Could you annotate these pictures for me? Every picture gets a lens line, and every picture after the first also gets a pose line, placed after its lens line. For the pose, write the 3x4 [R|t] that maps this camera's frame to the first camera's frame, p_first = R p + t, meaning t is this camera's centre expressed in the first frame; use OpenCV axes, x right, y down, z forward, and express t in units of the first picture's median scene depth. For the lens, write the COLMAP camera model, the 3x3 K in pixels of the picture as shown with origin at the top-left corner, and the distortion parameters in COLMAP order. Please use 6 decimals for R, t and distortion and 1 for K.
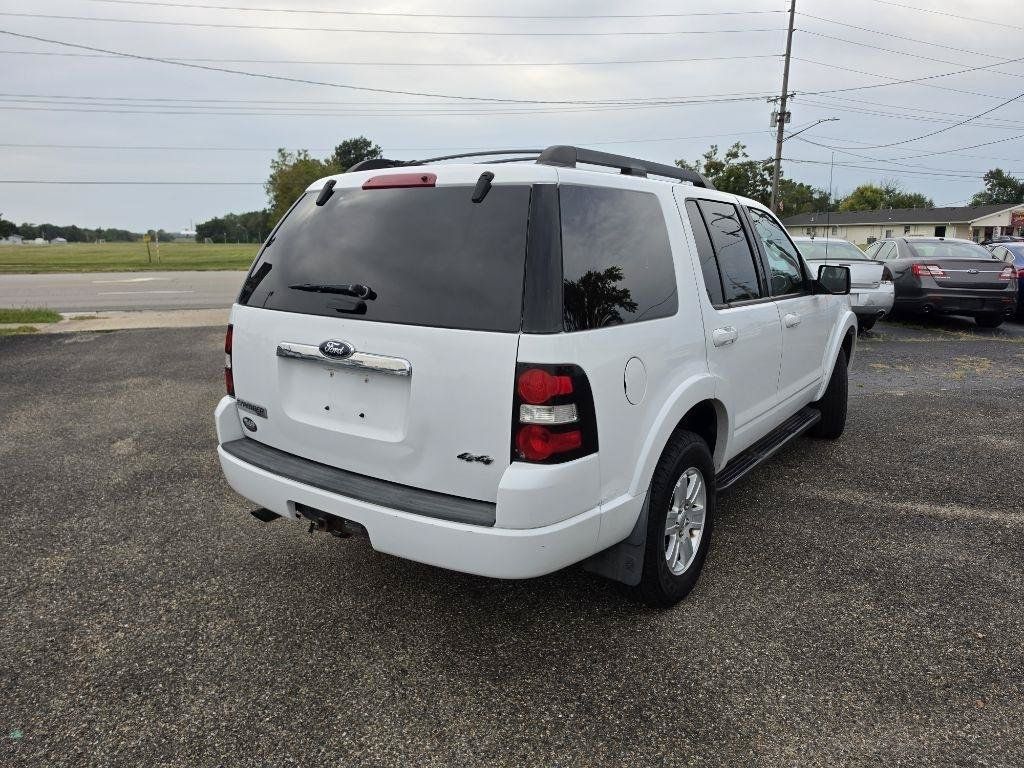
lens RADIAL K [[661.2, 0, 512.0], [0, 661.2, 384.0], [0, 0, 1]] dist [-0.005205, -0.004074]
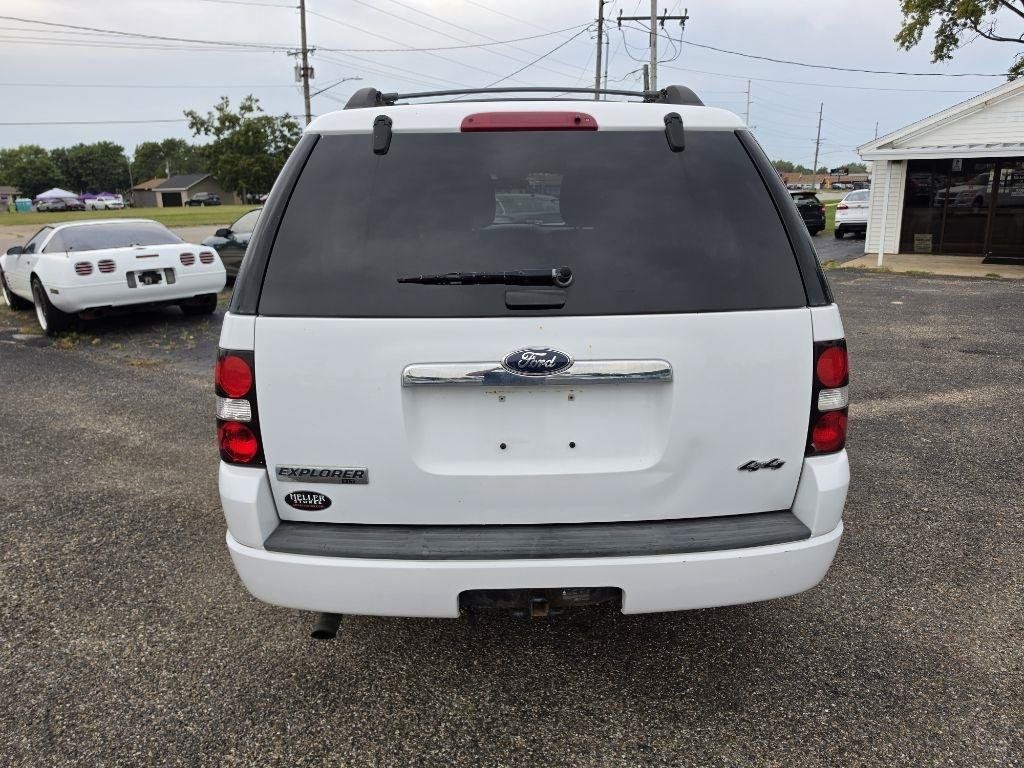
lens RADIAL K [[691.3, 0, 512.0], [0, 691.3, 384.0], [0, 0, 1]] dist [-0.020532, -0.002452]
pose [[0.835074, -0.167499, 0.524019, -0.684525], [0.142583, 0.985871, 0.087908, -0.098481], [-0.531340, 0.001307, 0.847158, 0.395362]]
